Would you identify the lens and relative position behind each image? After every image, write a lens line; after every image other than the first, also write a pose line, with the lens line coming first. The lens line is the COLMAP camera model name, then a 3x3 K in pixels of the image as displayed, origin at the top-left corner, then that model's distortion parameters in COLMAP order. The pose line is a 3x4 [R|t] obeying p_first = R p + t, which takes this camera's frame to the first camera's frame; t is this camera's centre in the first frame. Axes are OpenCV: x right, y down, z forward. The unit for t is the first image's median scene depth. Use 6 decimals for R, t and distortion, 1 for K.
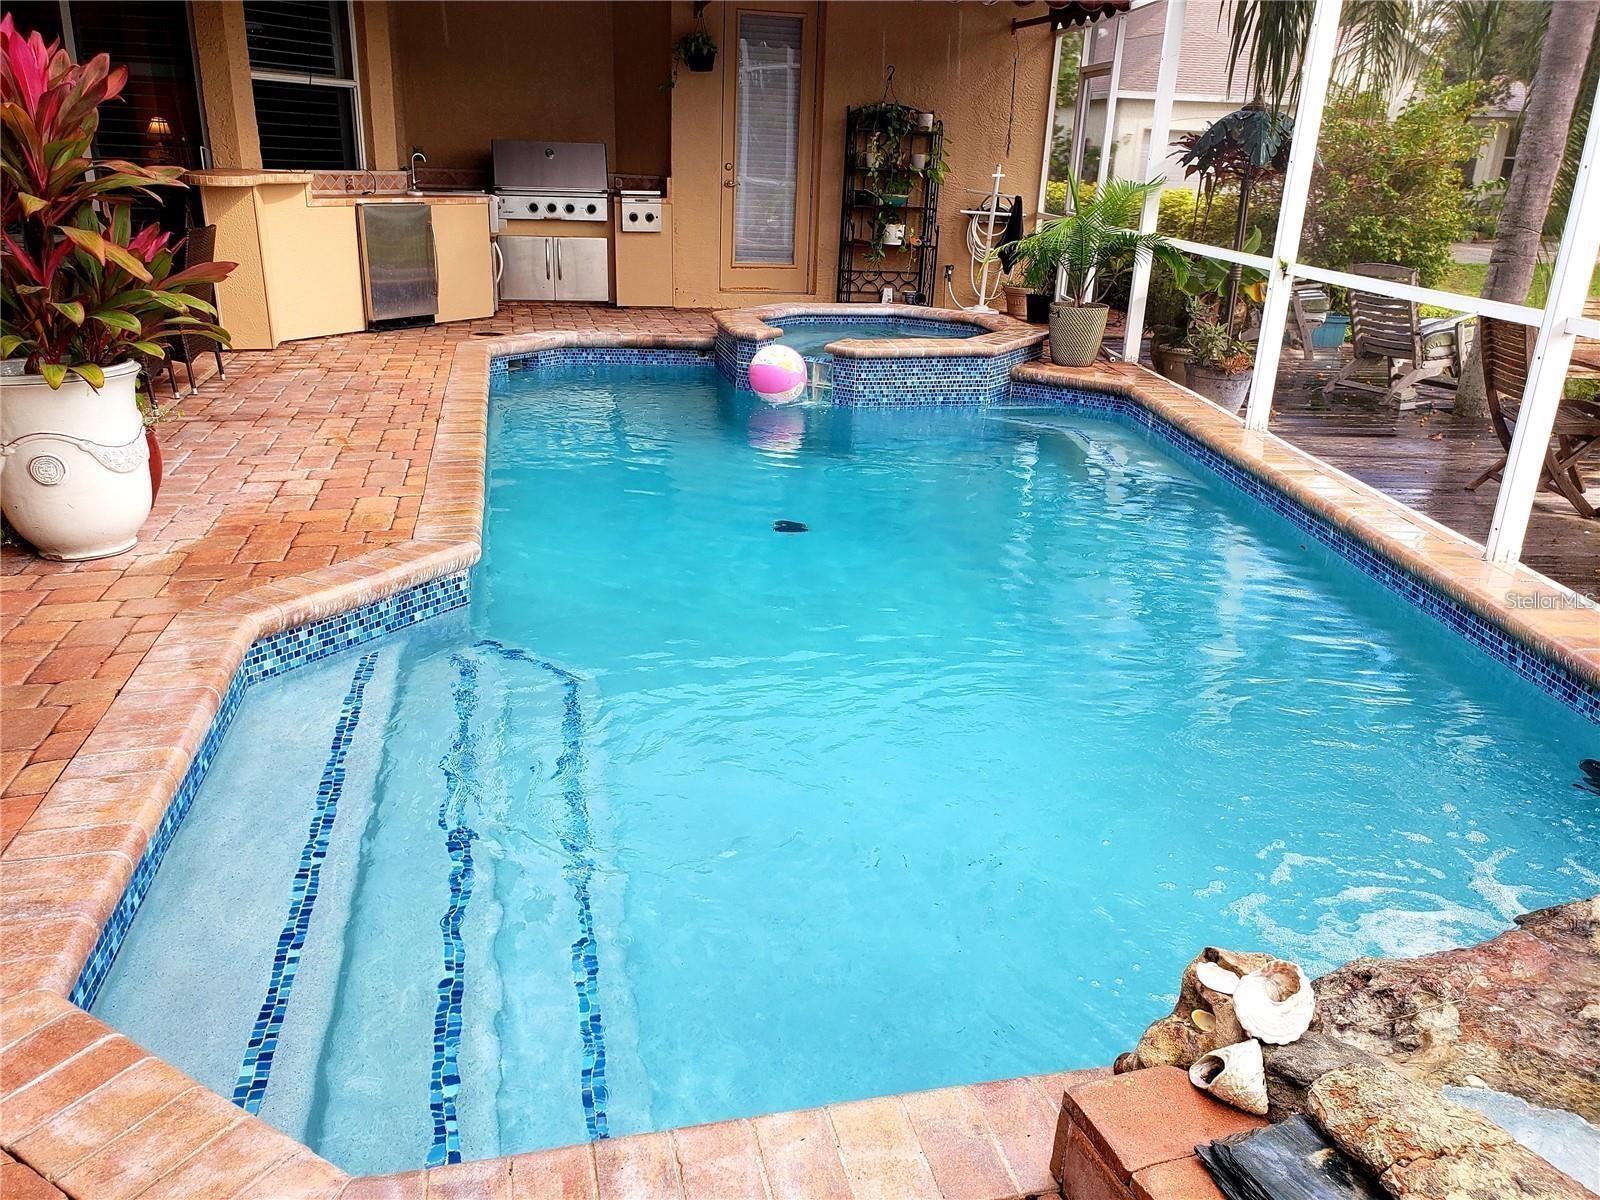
lens RADIAL K [[1233.1, 0, 806.4], [0, 1233.1, 606.7], [0, 0, 1]] dist [0.050126, -0.055651]
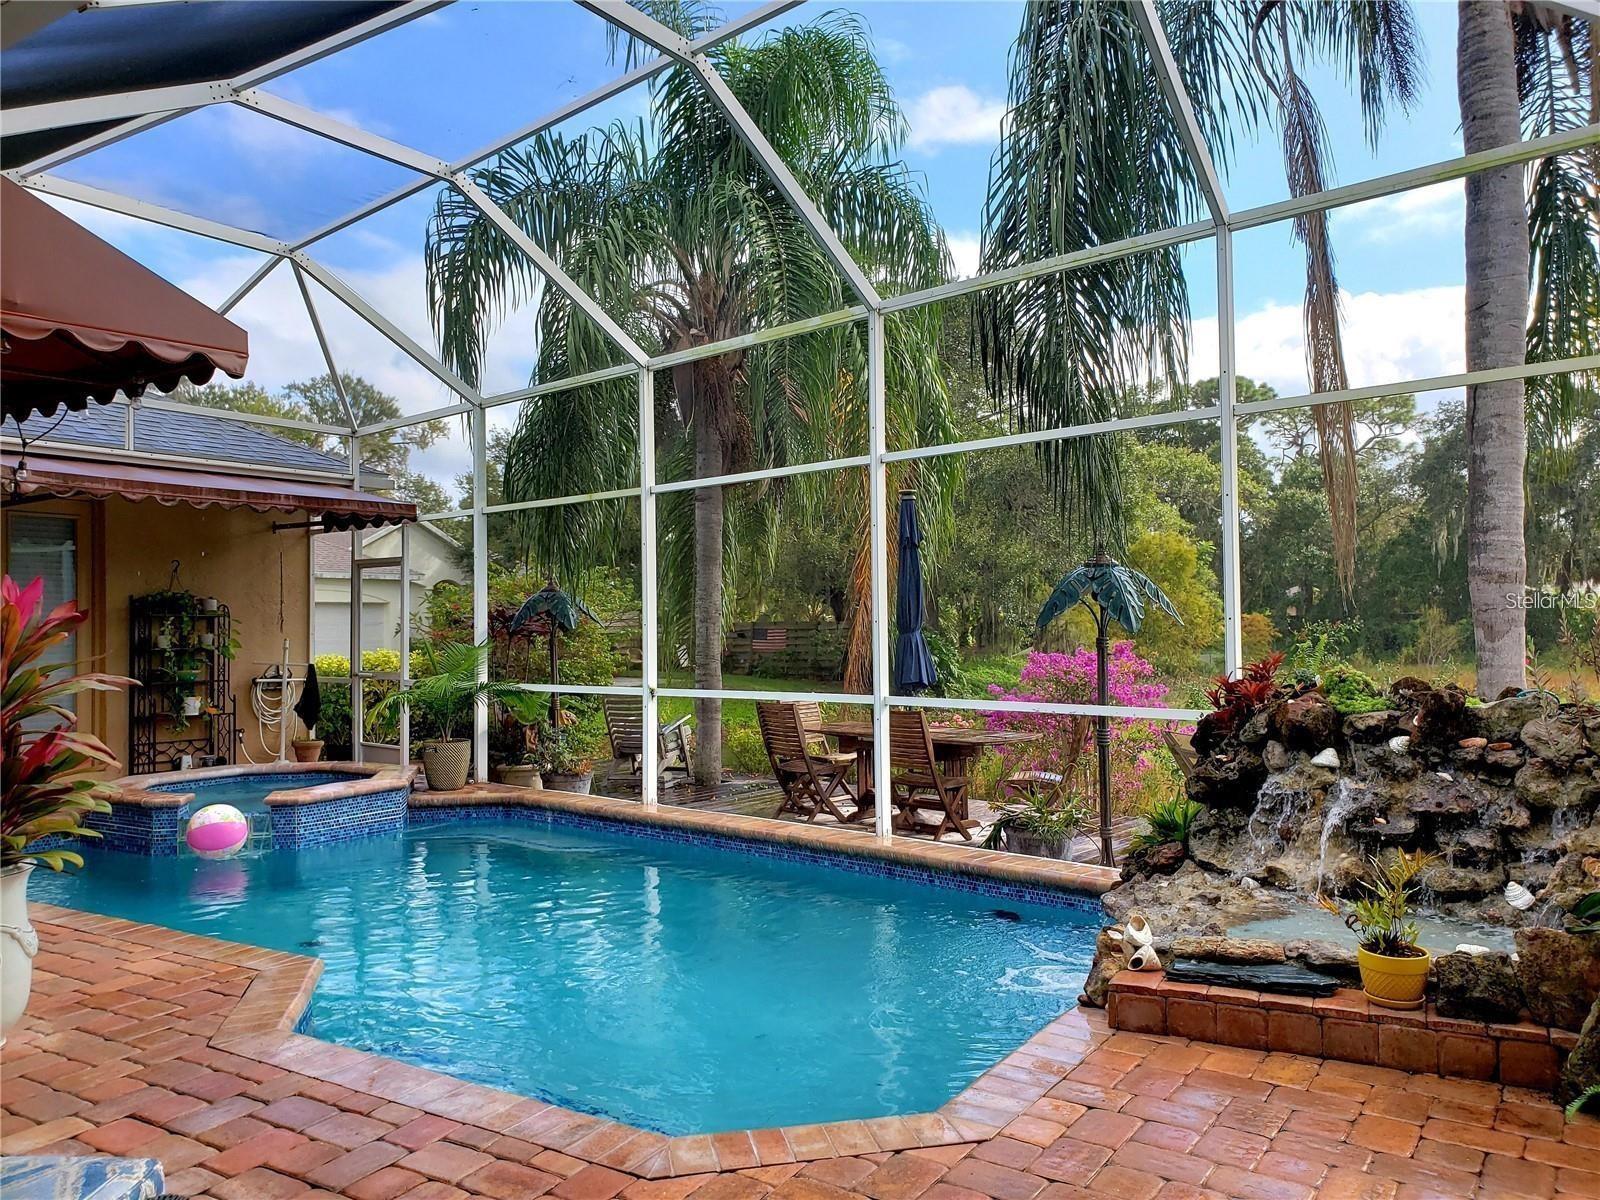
lens RADIAL K [[1233.1, 0, 811.1], [0, 1233.1, 603.0], [0, 0, 1]] dist [0.050126, -0.055651]
pose [[0.713051, -0.035799, 0.700197, -0.310535], [0.279466, 0.930439, -0.237026, 0.018175], [-0.643006, 0.364693, 0.673455, -0.091363]]
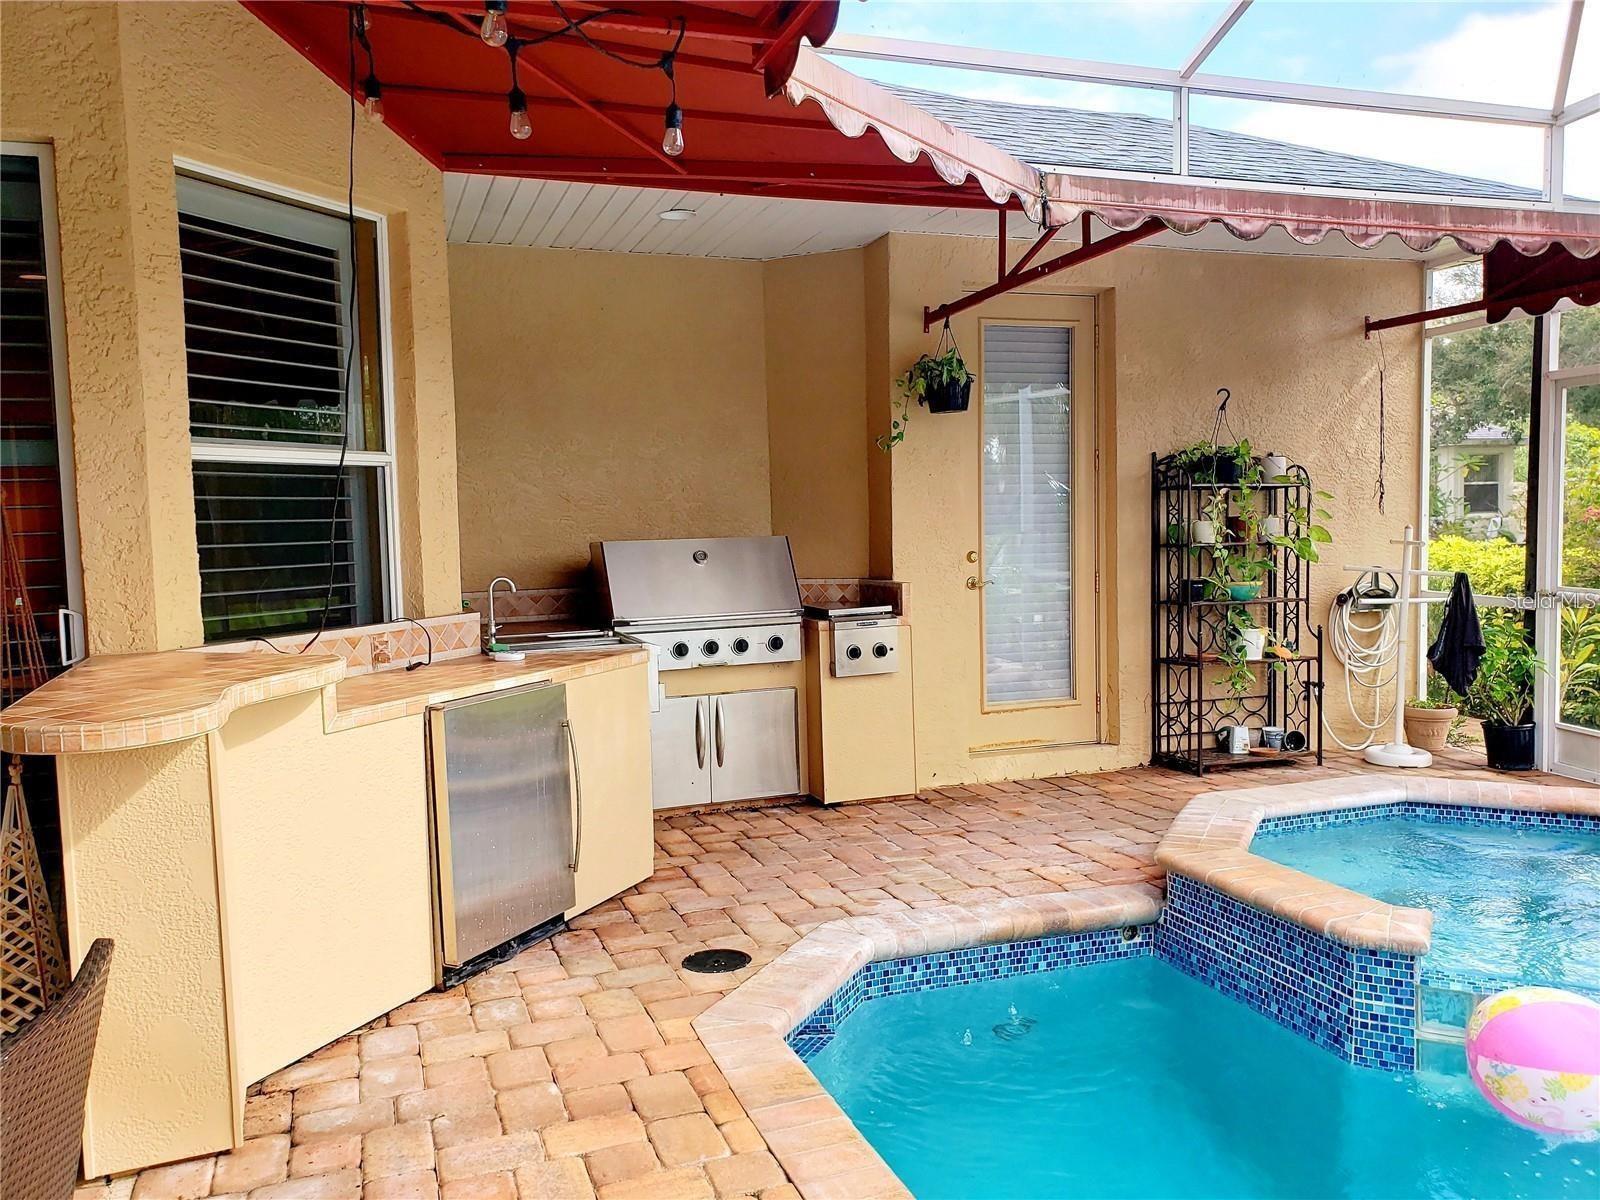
lens RADIAL K [[1233.1, 0, 794.4], [0, 1233.1, 597.3], [0, 0, 1]] dist [0.050126, -0.055651]
pose [[0.991069, -0.068509, 0.114409, -0.231935], [0.097785, 0.956691, -0.274191, -0.188348], [-0.090669, 0.282930, 0.954845, 0.461662]]
